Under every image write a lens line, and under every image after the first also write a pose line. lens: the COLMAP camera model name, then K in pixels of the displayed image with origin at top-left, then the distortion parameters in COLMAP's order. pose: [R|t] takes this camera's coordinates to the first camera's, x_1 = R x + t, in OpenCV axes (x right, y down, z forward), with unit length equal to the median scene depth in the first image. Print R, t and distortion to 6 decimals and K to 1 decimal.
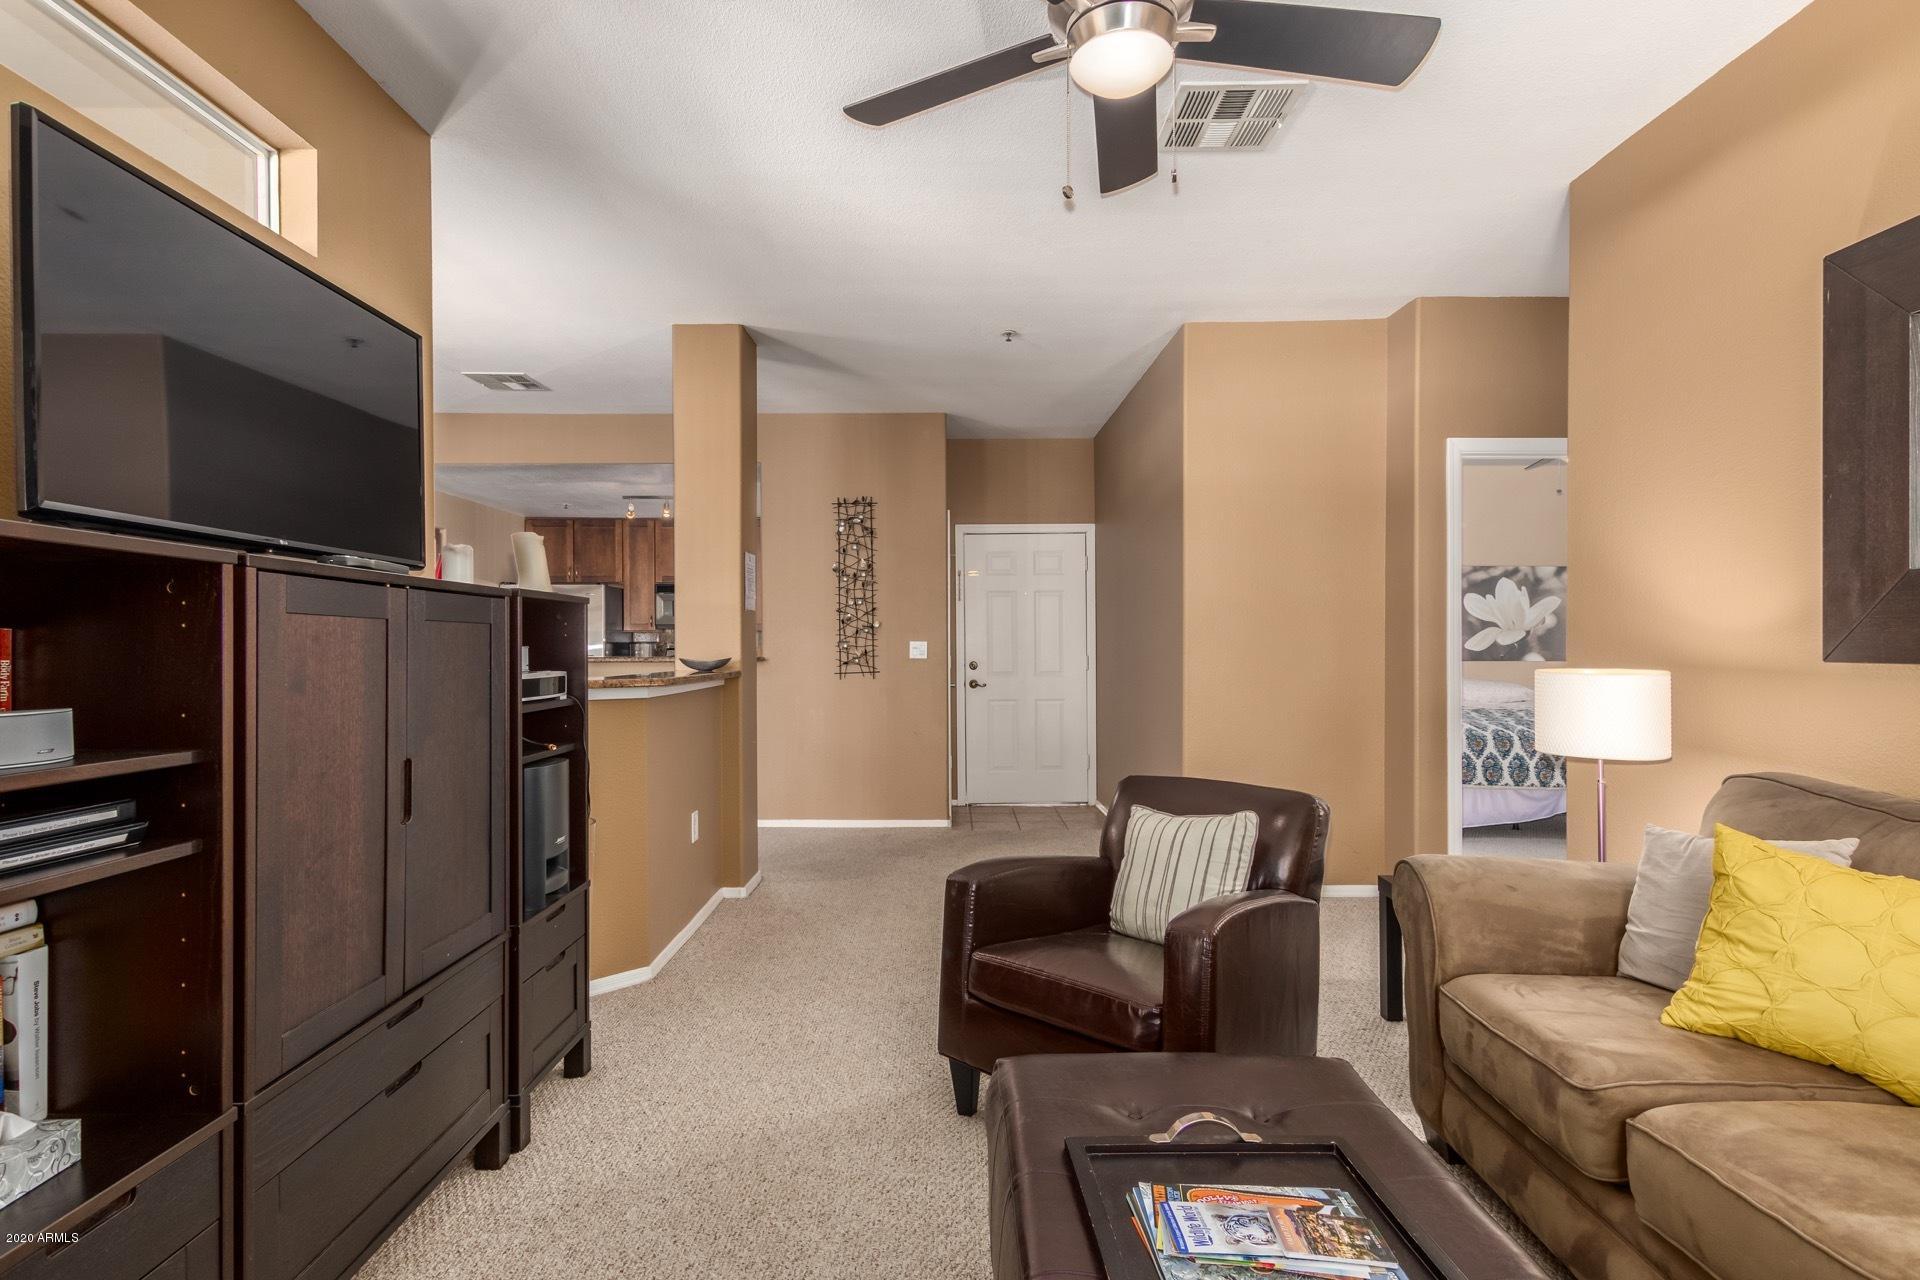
lens RADIAL K [[931.3, 0, 960.9], [0, 931.3, 648.0], [0, 0, 1]] dist [0.003155, -0.000503]
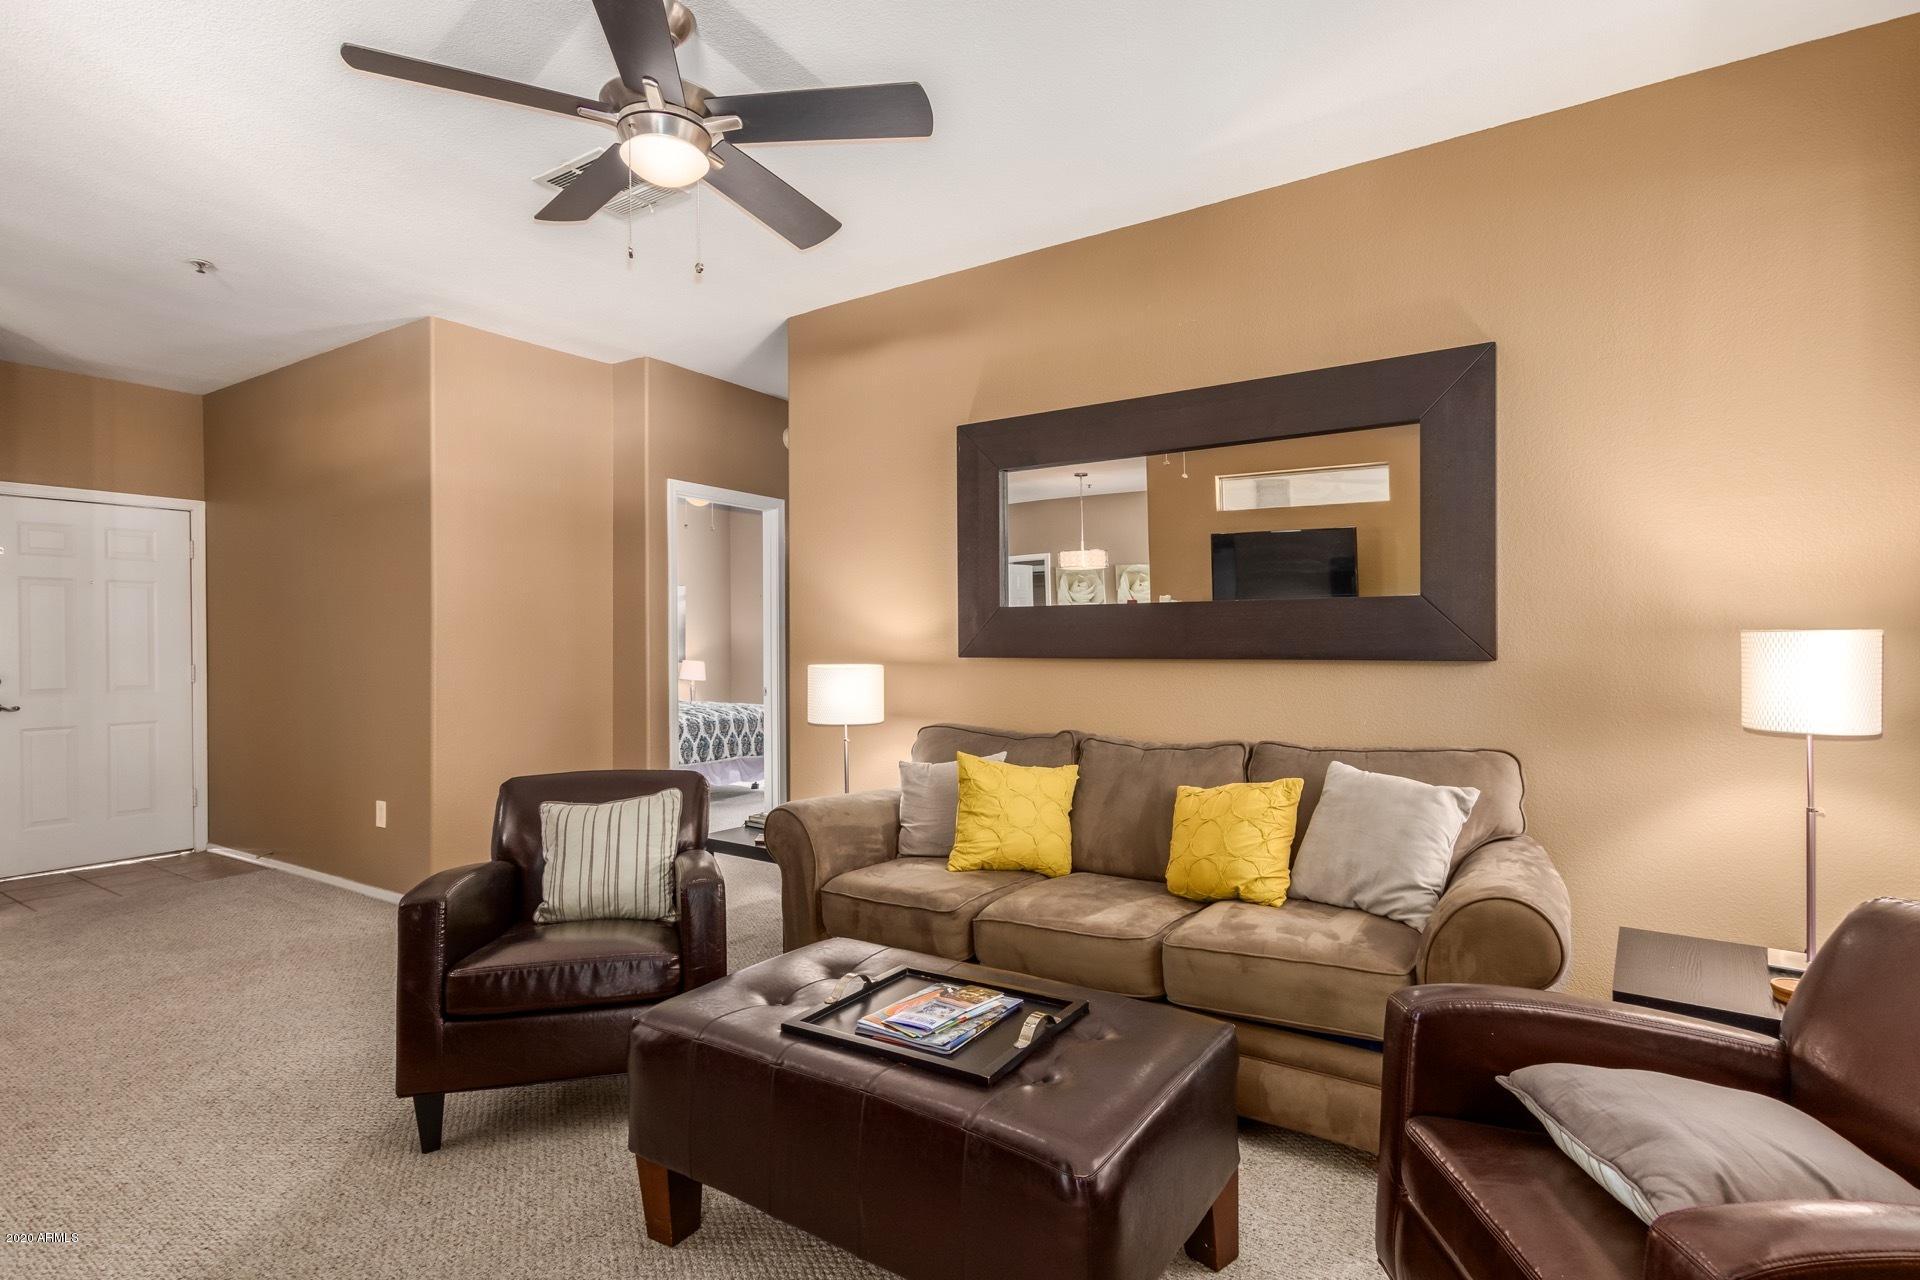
lens RADIAL K [[920.7, 0, 960.0], [0, 920.7, 640.0], [0, 0, 1]] dist [0.000721, -0.000100]
pose [[0.561888, 0.004940, 0.827198, -0.427924], [0.007567, 0.999910, -0.011112, 0.001399], [-0.827179, 0.012503, 0.561800, 0.029677]]
